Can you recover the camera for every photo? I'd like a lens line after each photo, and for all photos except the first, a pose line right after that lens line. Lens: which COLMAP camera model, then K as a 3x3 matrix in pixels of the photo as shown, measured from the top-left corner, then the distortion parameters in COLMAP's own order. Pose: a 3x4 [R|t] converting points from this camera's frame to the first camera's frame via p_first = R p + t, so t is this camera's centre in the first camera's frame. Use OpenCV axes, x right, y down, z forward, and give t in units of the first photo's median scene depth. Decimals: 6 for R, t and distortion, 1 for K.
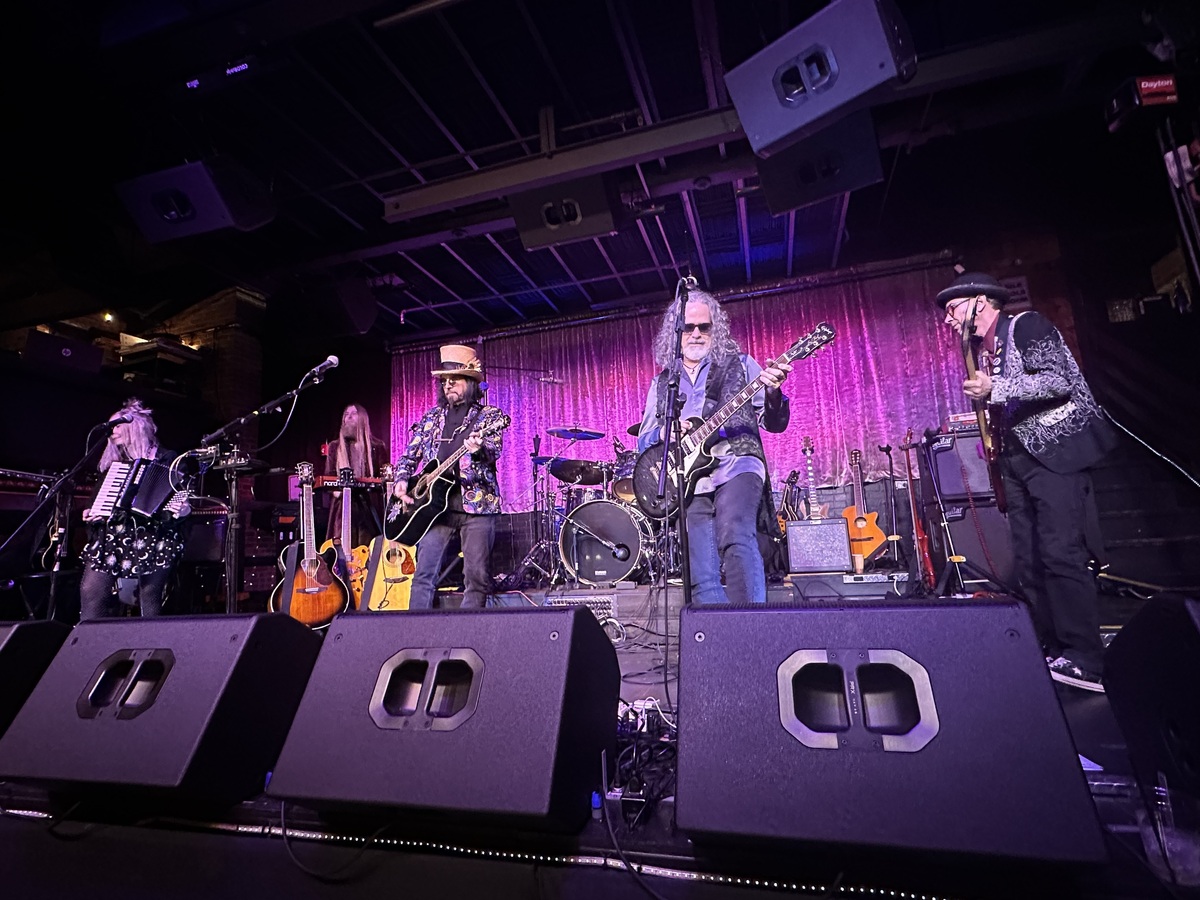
lens RADIAL K [[613.2, 0, 597.4], [0, 613.2, 455.3], [0, 0, 1]] dist [-0.010926, 0.000069]
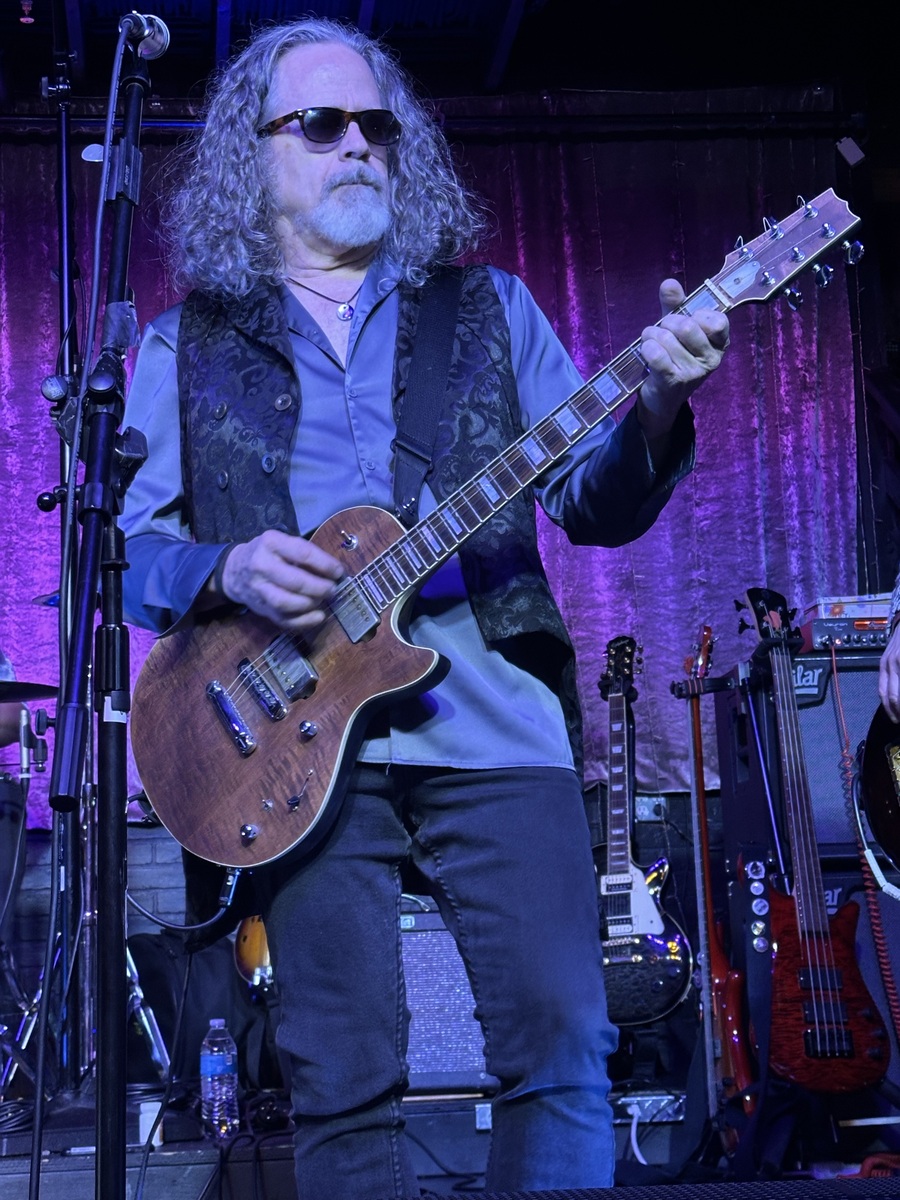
lens RADIAL K [[2154.0, 0, 449.4], [0, 2154.0, 609.7], [0, 0, 1]] dist [0.139277, -0.017954]
pose [[0.919816, 0.077858, 0.384546, -0.029040], [-0.065128, 0.996814, -0.046039, 0.004132], [-0.386906, 0.017303, 0.921957, 0.019708]]
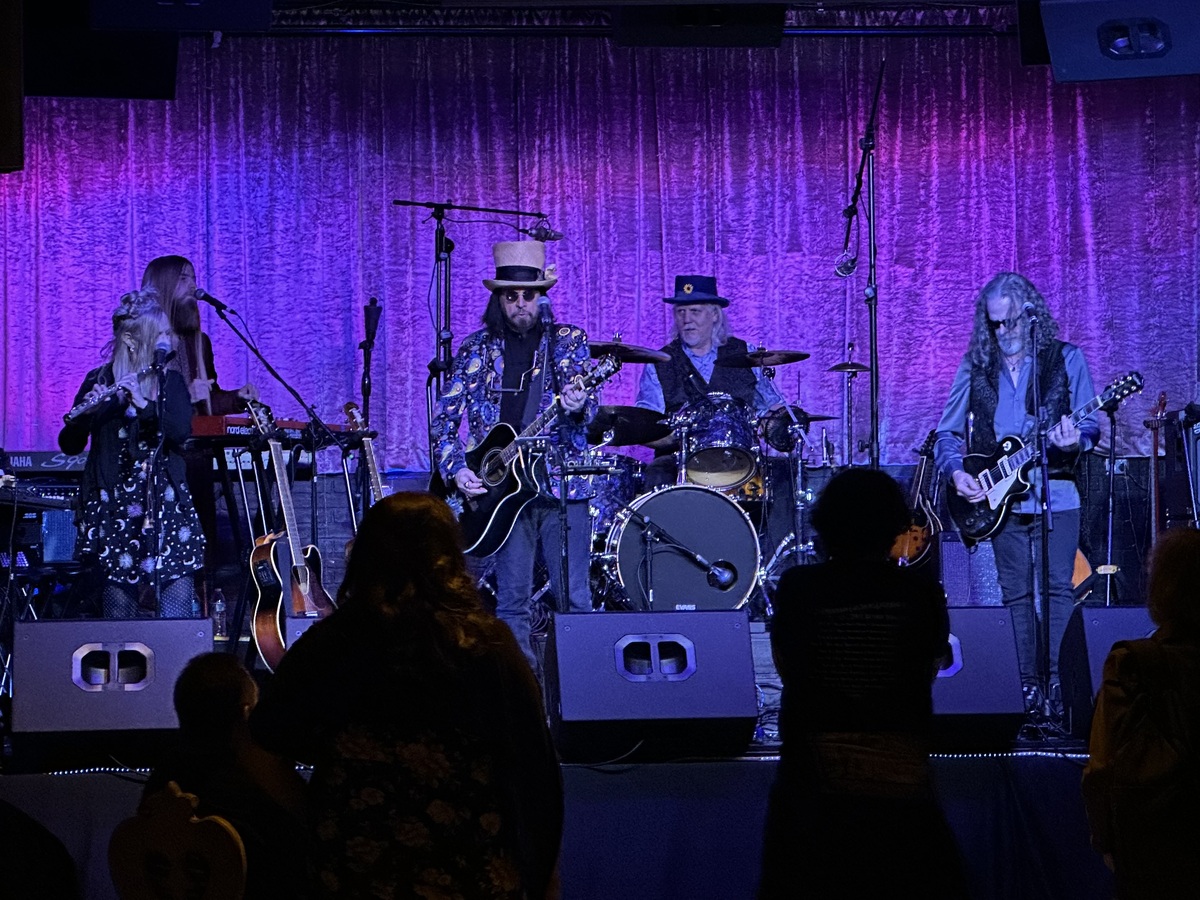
lens RADIAL K [[3875.8, 0, 579.8], [0, 3875.8, 453.5], [0, 0, 1]] dist [-0.095332, 5.552869]
pose [[0.922175, 0.050487, 0.383464, -1.132956], [-0.094094, 0.990942, 0.095815, -0.226000], [-0.375154, -0.124440, 0.918572, -1.762958]]
